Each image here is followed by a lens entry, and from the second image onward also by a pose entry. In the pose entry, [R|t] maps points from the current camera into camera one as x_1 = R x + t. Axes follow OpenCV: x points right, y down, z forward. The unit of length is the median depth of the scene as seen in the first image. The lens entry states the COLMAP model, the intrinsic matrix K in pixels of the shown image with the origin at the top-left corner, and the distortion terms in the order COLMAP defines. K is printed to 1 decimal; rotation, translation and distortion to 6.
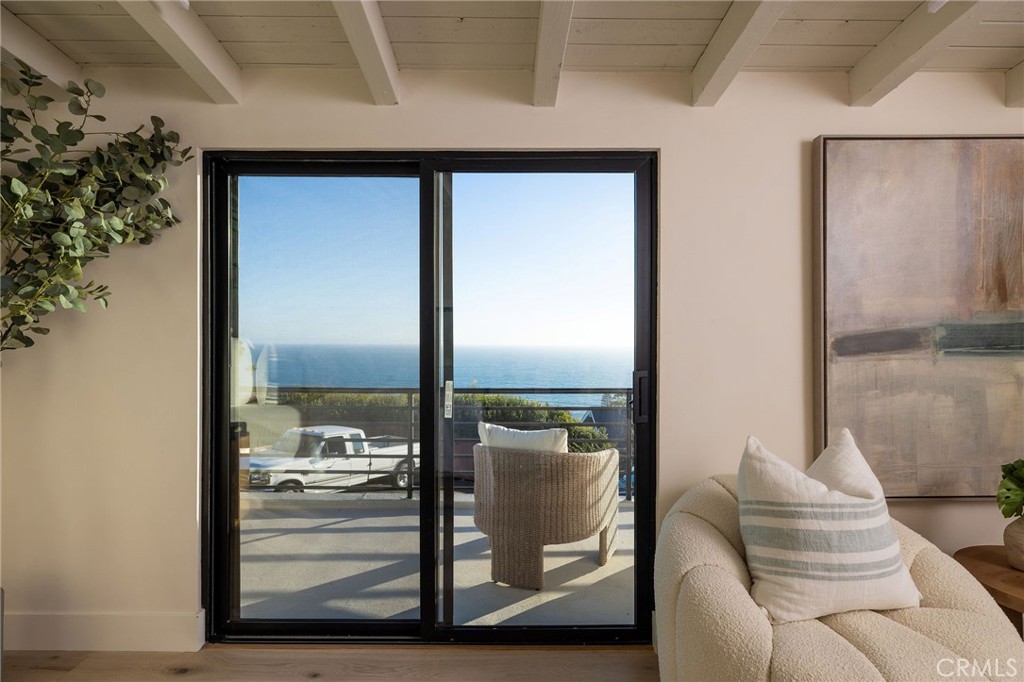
lens RADIAL K [[530.3, 0, 512.0], [0, 530.3, 341.0], [0, 0, 1]] dist [0.002072, 0.000463]
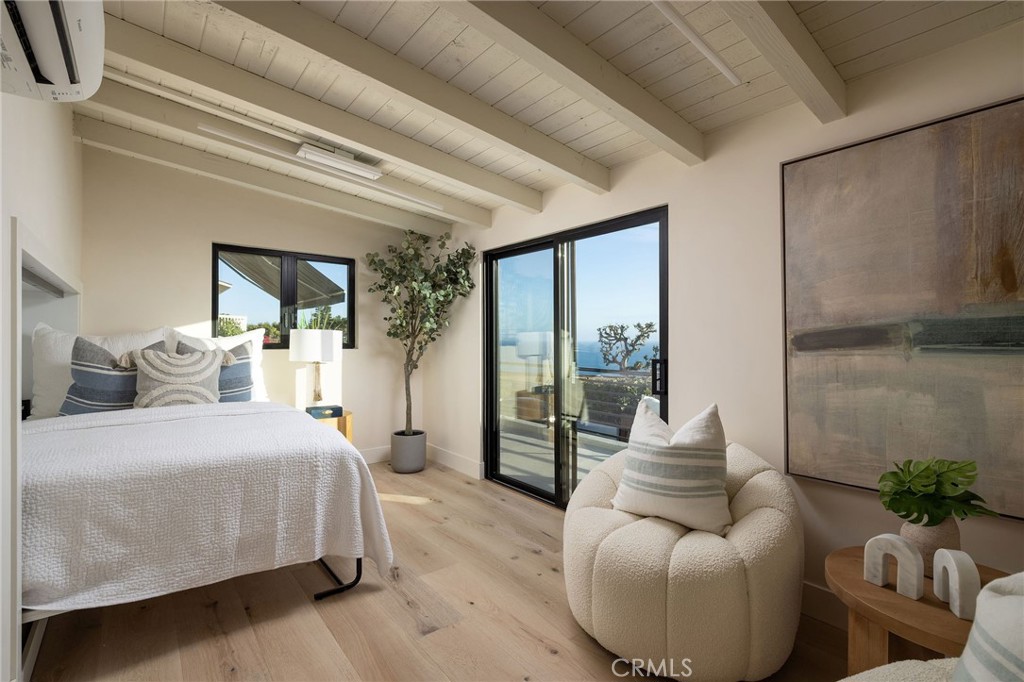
lens RADIAL K [[463.1, 0, 512.0], [0, 463.1, 341.0], [0, 0, 1]] dist [-0.001948, -0.000265]
pose [[0.627316, 0.000703, -0.778764, 1.002663], [-0.002165, 0.999997, -0.000841, 0.009373], [0.778762, 0.002213, 0.627316, -0.104164]]
